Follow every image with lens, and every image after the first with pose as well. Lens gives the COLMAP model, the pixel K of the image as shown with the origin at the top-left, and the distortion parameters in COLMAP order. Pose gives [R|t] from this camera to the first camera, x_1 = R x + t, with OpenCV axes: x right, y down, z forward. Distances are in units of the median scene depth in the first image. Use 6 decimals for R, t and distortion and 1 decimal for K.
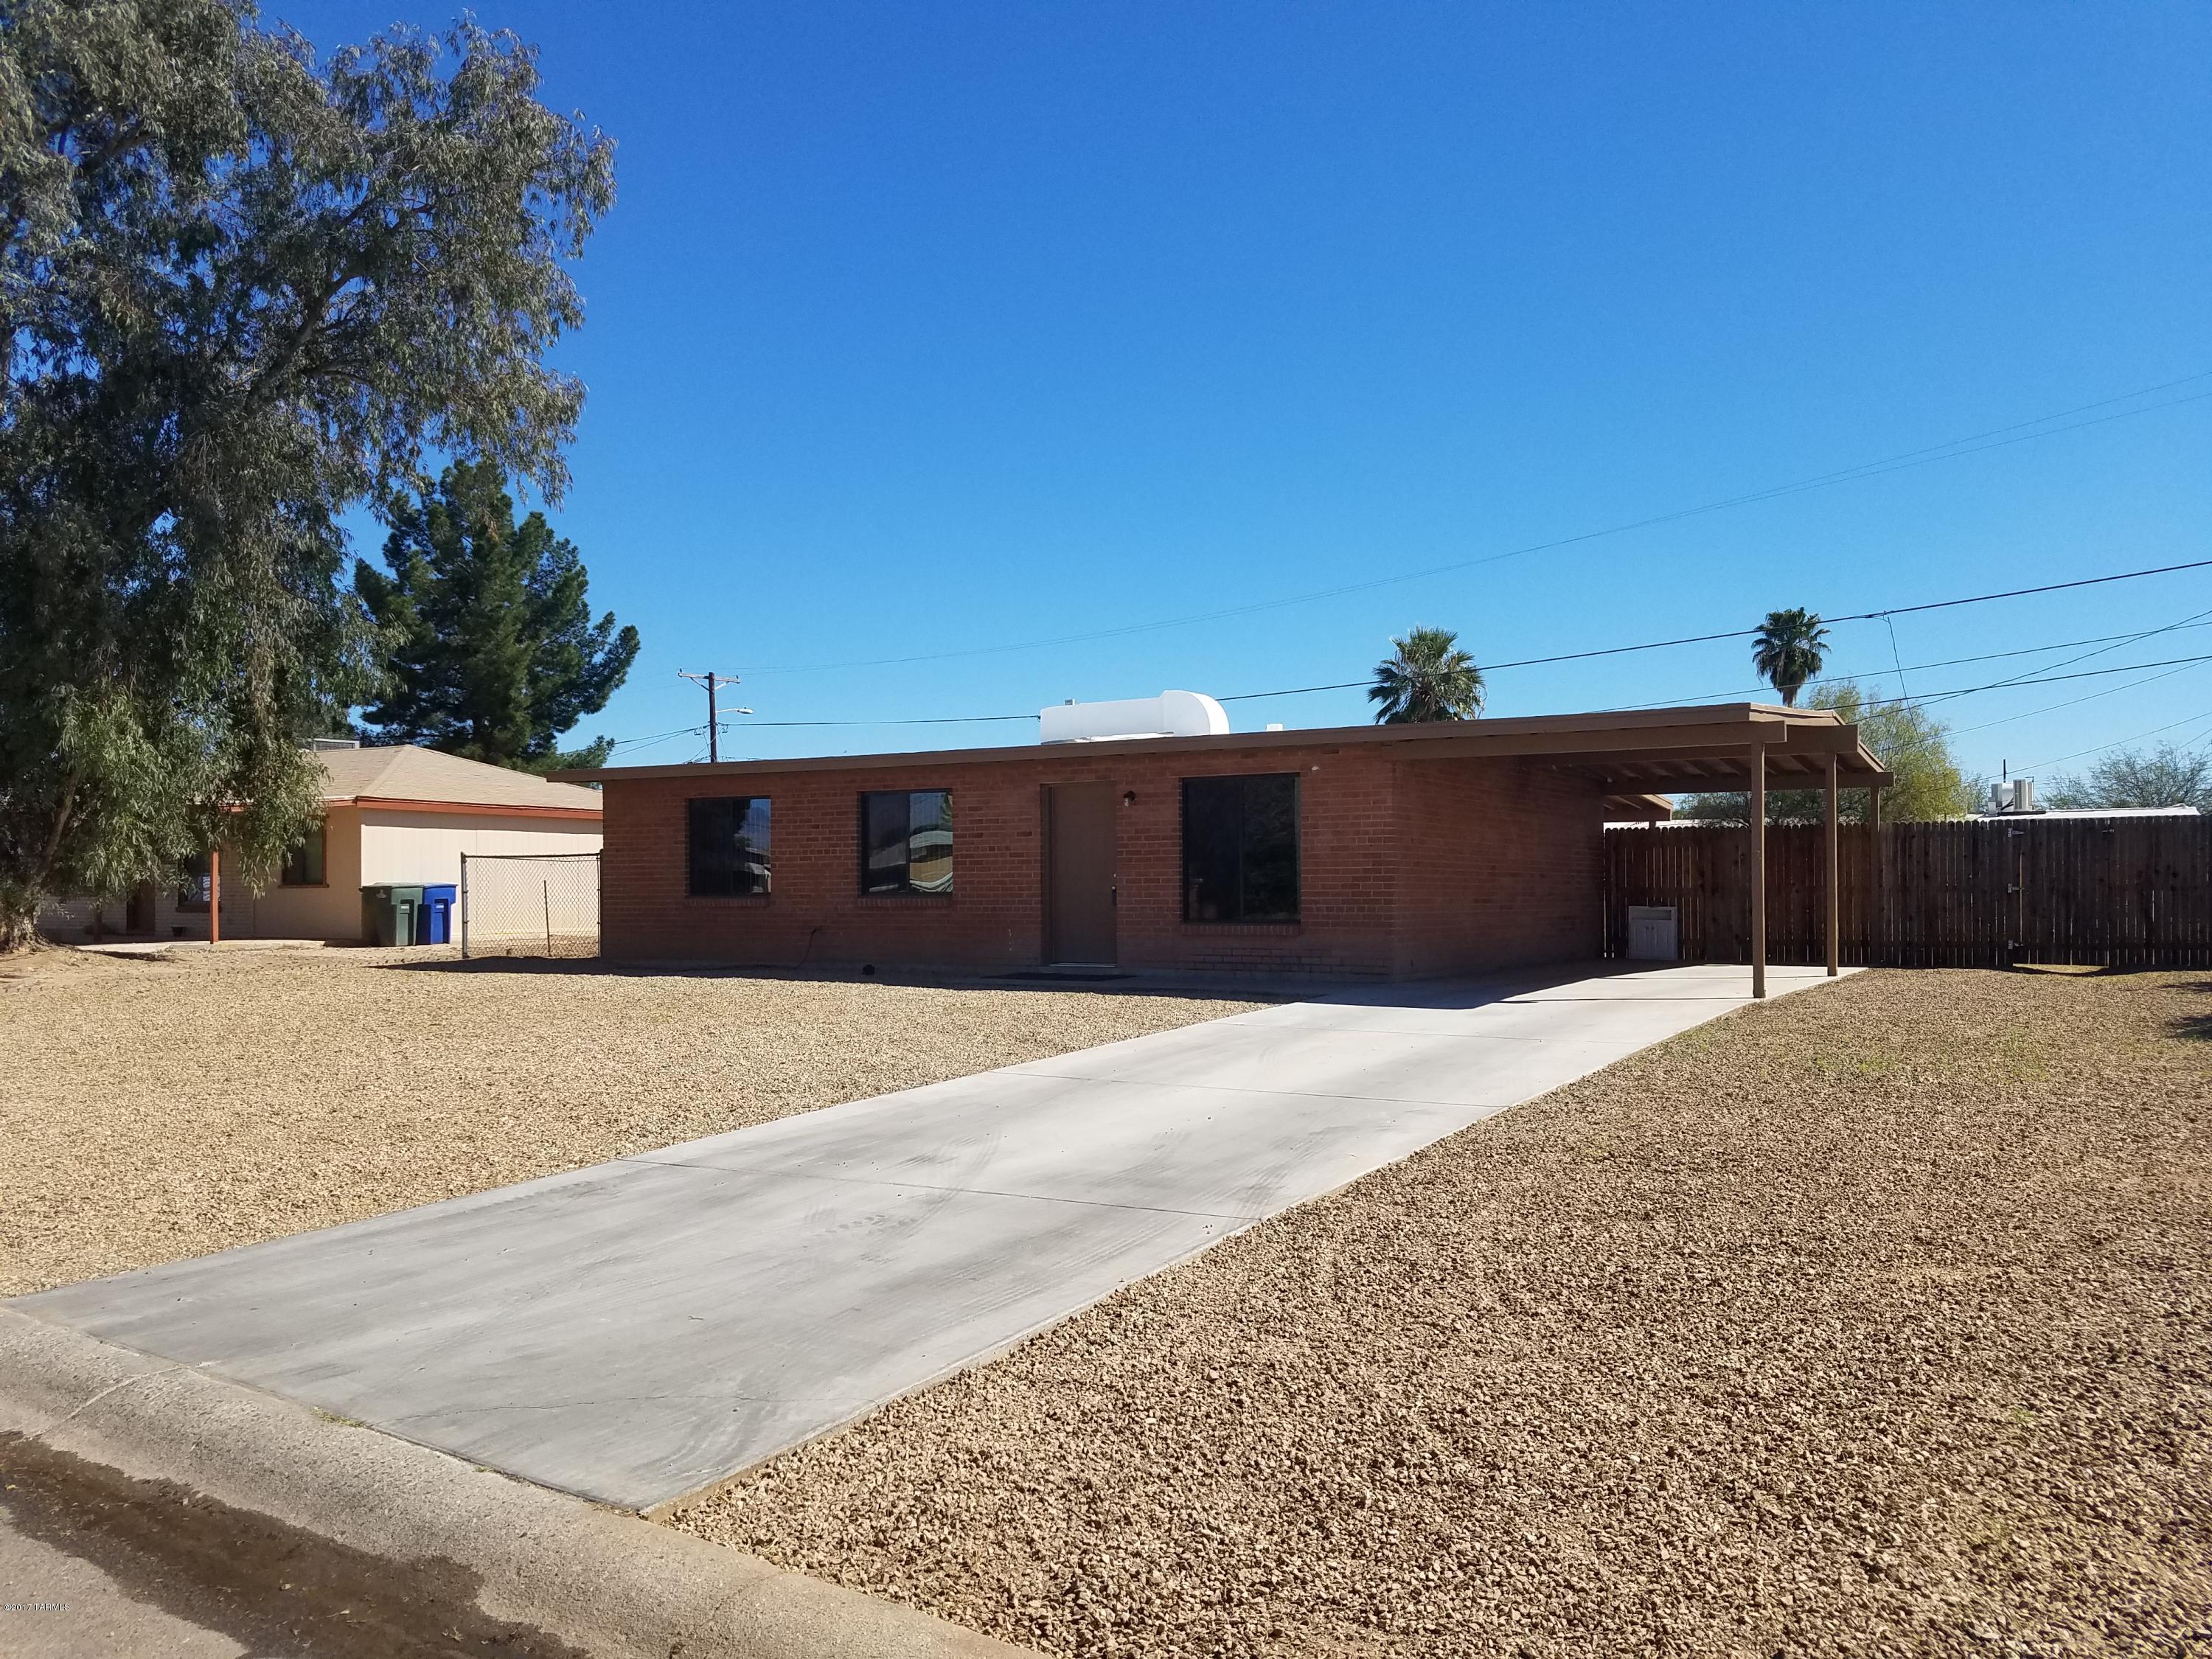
lens RADIAL K [[1676.0, 0, 1083.1], [0, 1676.0, 893.2], [0, 0, 1]] dist [0.265675, -0.547229]
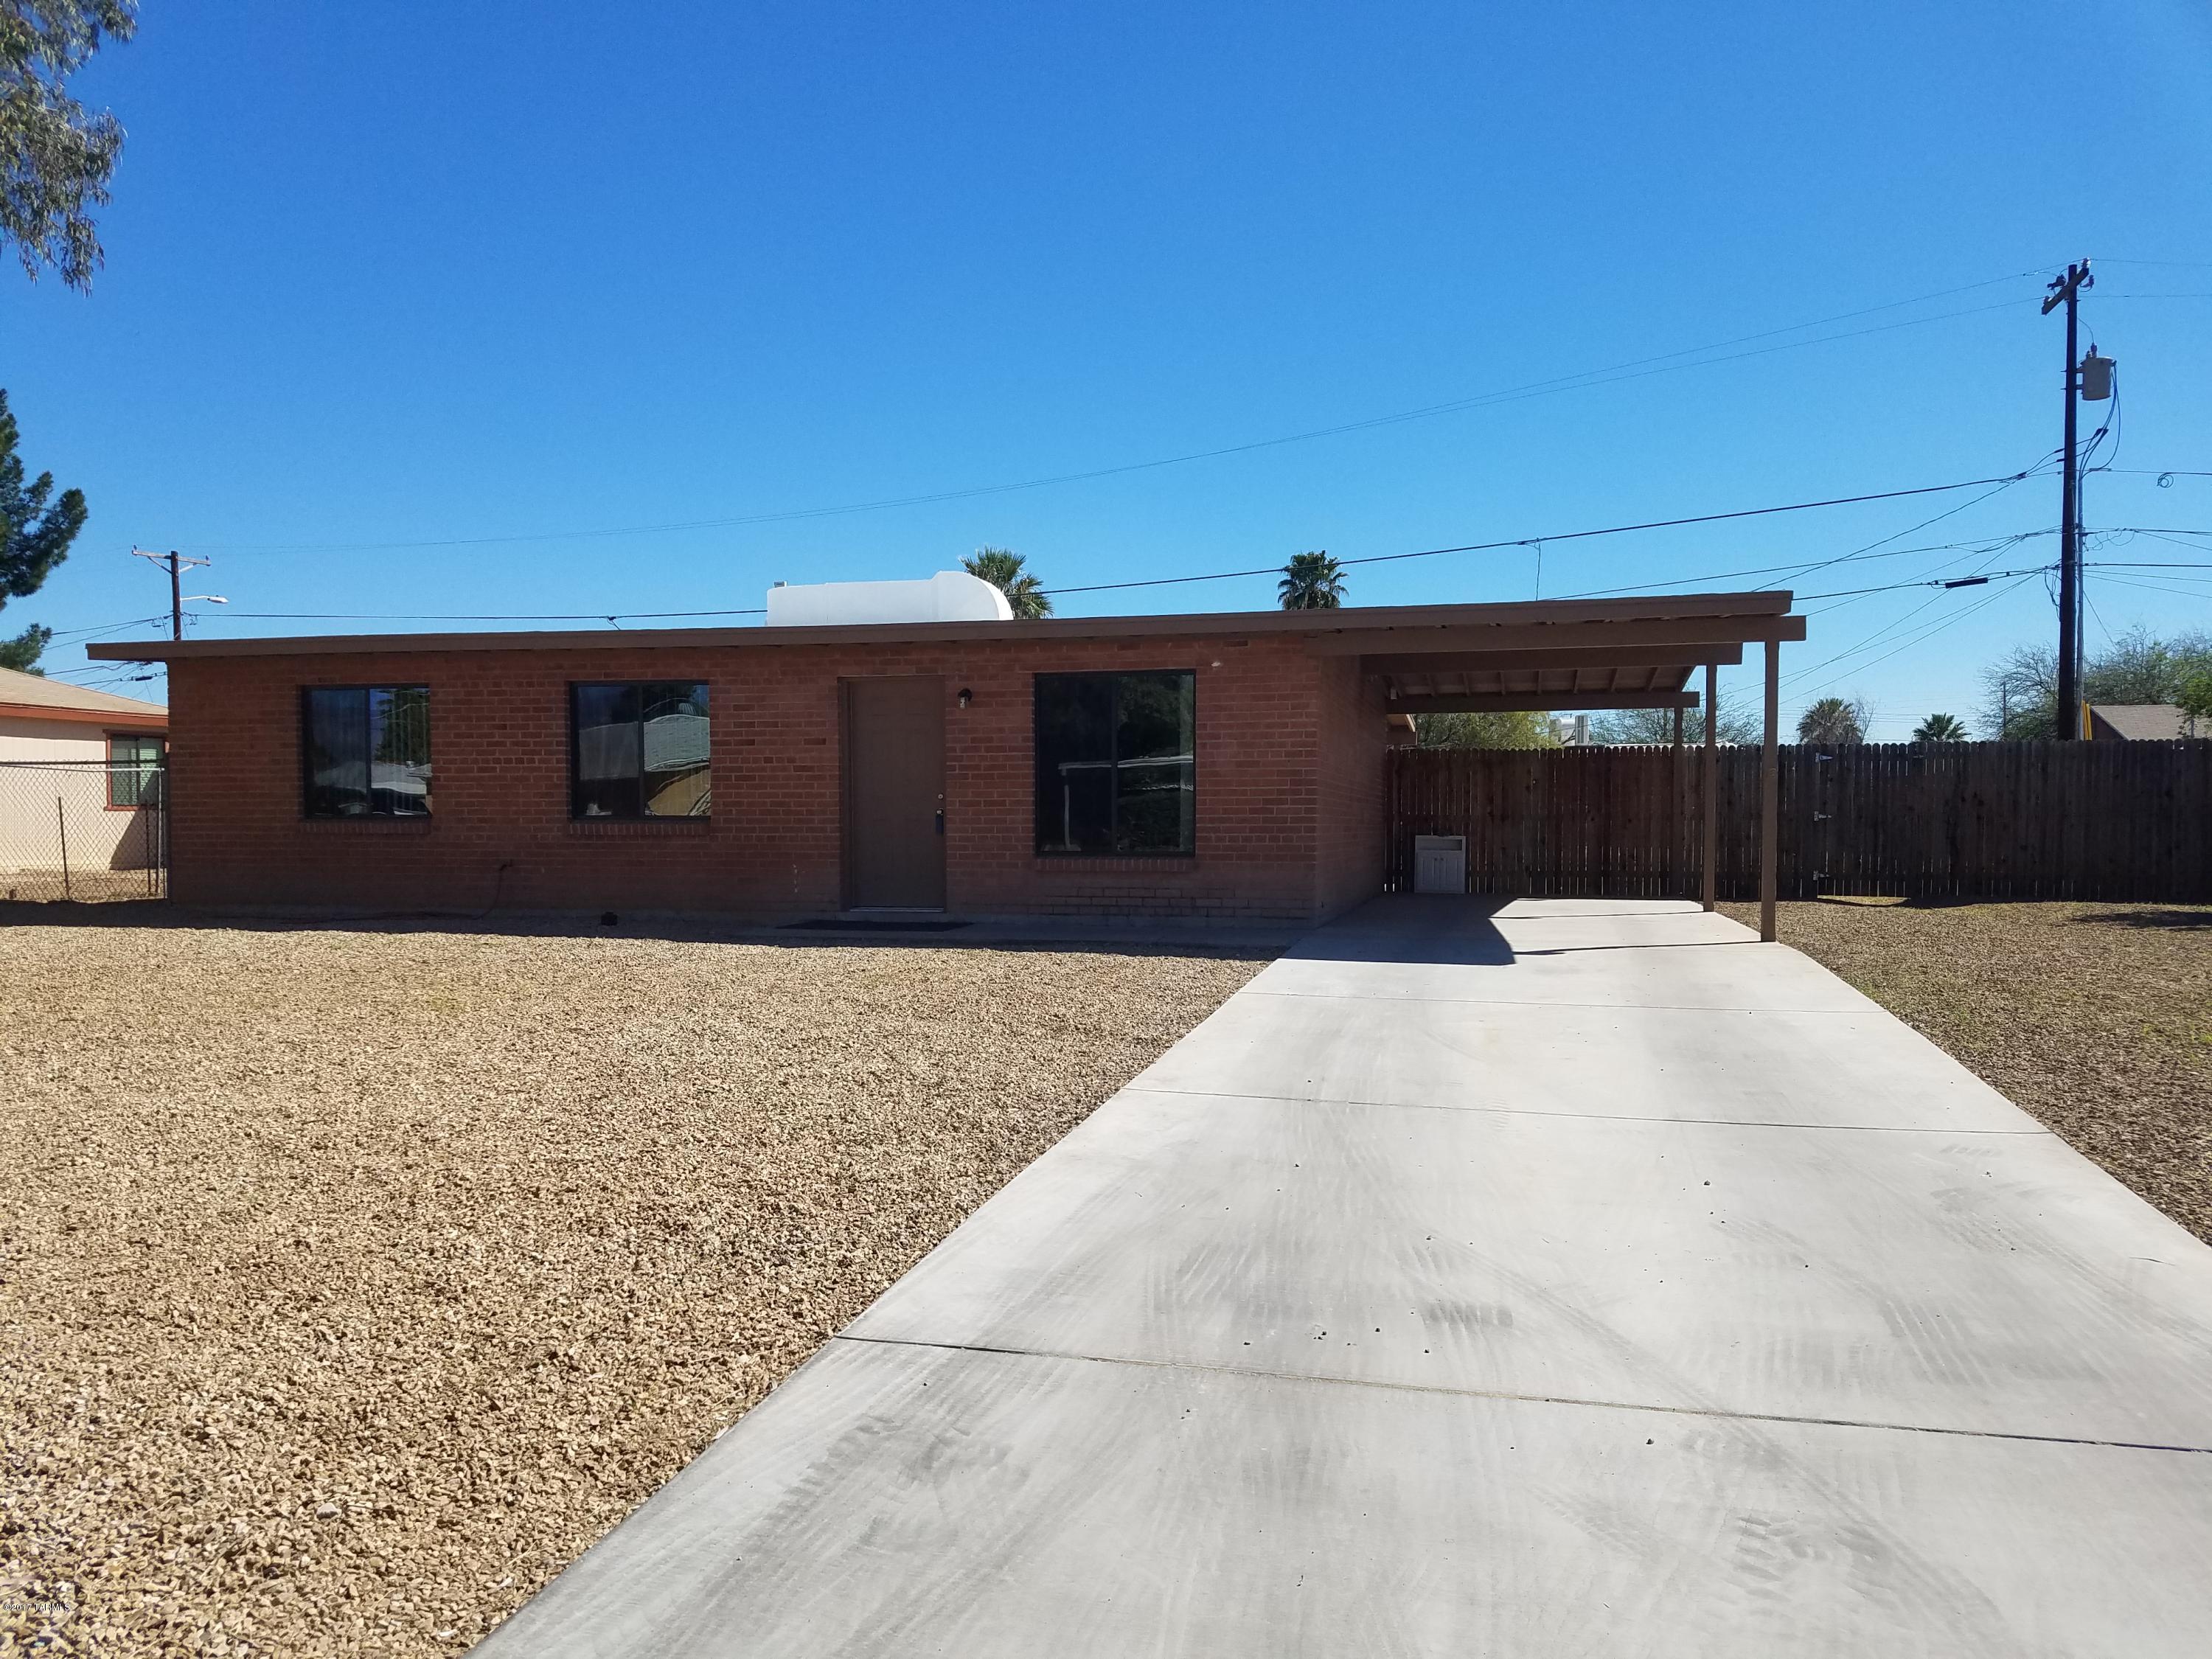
lens RADIAL K [[1670.5, 0, 1031.7], [0, 1670.5, 894.4], [0, 0, 1]] dist [0.191979, -0.303471]
pose [[0.961086, -0.008348, 0.276123, -0.174070], [-0.003296, 0.999126, 0.041678, 0.002928], [-0.276230, -0.040966, 0.960218, 0.253374]]
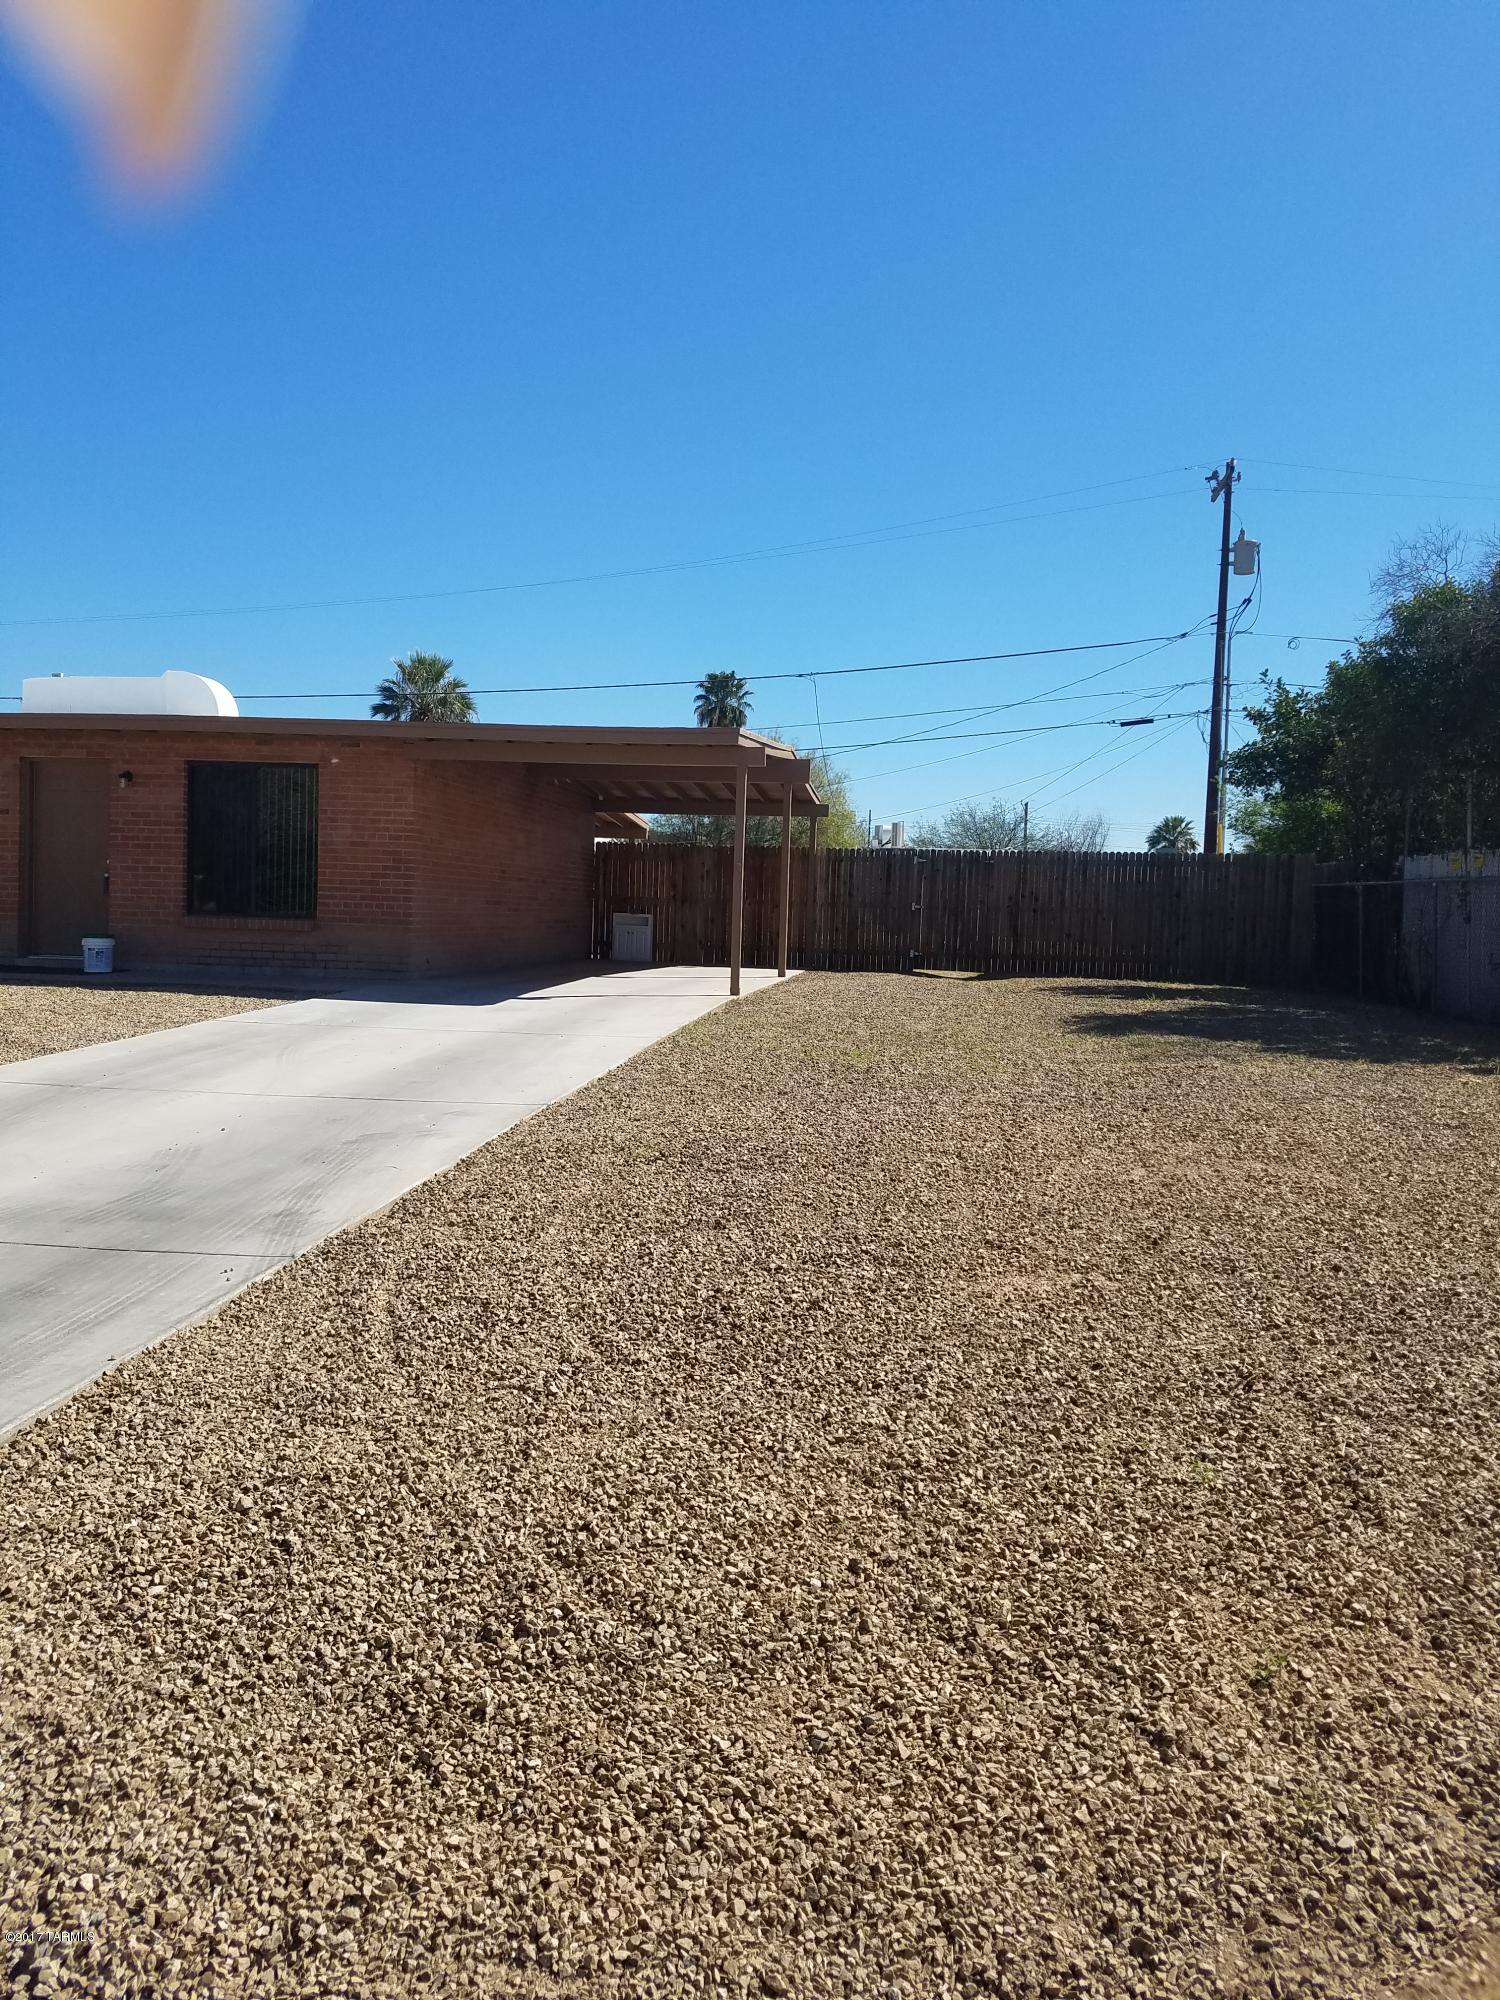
lens RADIAL K [[1515.4, 0, 693.1], [0, 1515.4, 954.4], [0, 0, 1]] dist [0.265675, -0.547229]
pose [[0.928081, 0.019146, 0.371887, 0.000100], [-0.032237, 0.999059, 0.029015, 0.005837], [-0.370982, -0.038916, 0.927824, 0.088186]]
